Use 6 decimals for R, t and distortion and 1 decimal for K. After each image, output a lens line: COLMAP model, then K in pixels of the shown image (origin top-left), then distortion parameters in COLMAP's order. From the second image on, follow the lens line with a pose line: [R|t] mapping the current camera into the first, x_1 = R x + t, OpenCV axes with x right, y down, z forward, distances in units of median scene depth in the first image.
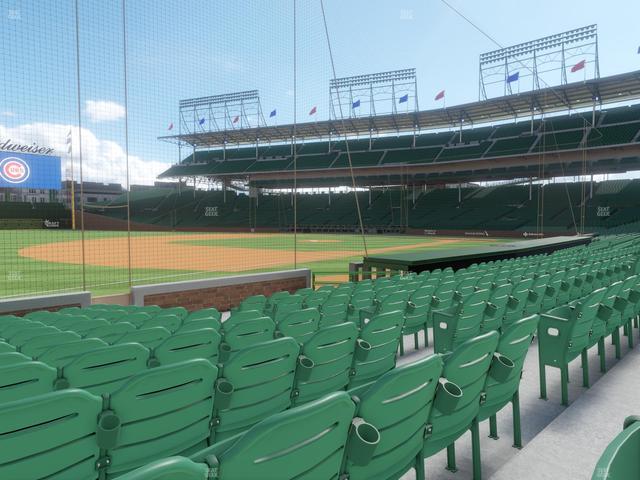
lens RADIAL K [[415.3, 0, 319.5], [0, 415.3, 239.5], [0, 0, 1]] dist [0.000392, -0.000673]
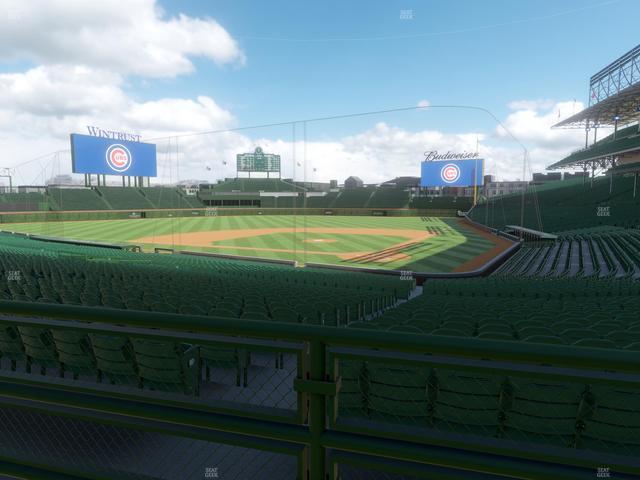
lens RADIAL K [[415.3, 0, 320.1], [0, 415.3, 239.5], [0, 0, 1]] dist [0.000392, -0.000673]
pose [[0.178151, 0.093660, -0.979536, 0.540357], [-0.046228, 0.995157, 0.086746, -0.047997], [0.982917, 0.029828, 0.181618, 0.329910]]
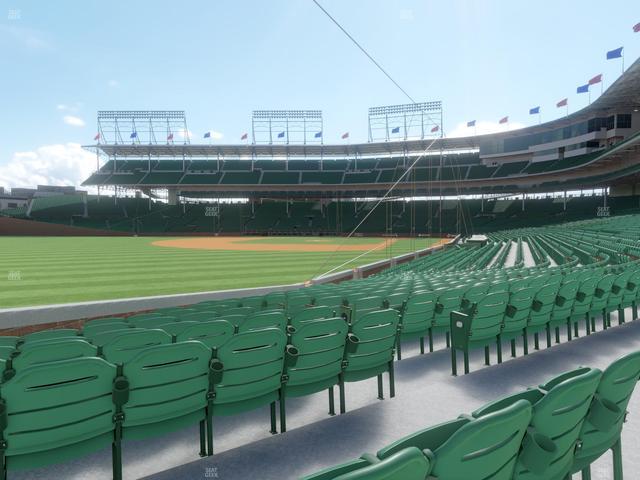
lens RADIAL K [[415.3, 0, 318.3], [0, 415.3, 238.7], [0, 0, 1]] dist [0.000392, -0.000673]
pose [[0.927437, -0.013582, 0.373734, -0.255682], [0.017707, 0.999814, -0.007608, 0.003226], [-0.373561, 0.013674, 0.927505, -0.195813]]
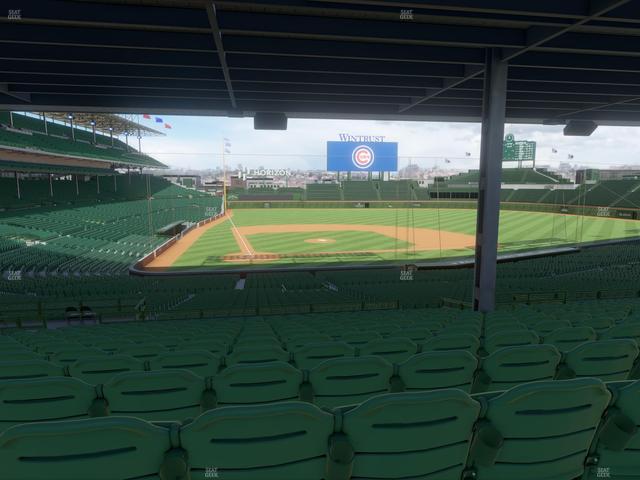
lens RADIAL K [[415.3, 0, 320.8], [0, 415.3, 239.2], [0, 0, 1]] dist [0.000392, -0.000673]
pose [[-0.626829, 0.103827, -0.772208, 0.481344], [-0.036815, 0.986028, 0.162460, -0.102308], [0.778286, 0.130263, -0.614249, 0.812882]]
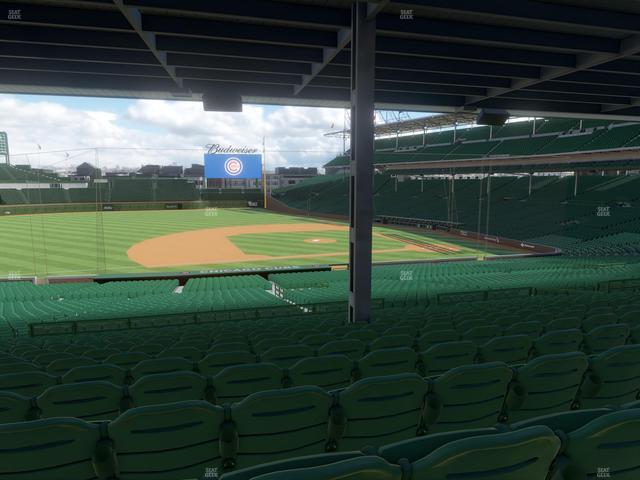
lens RADIAL K [[415.3, 0, 319.0], [0, 415.3, 238.9], [0, 0, 1]] dist [0.000392, -0.000673]
pose [[0.836069, 0.073218, -0.543717, 0.326309], [-0.025631, 0.995185, 0.094602, -0.058207], [0.548026, -0.065158, 0.833920, -0.071943]]
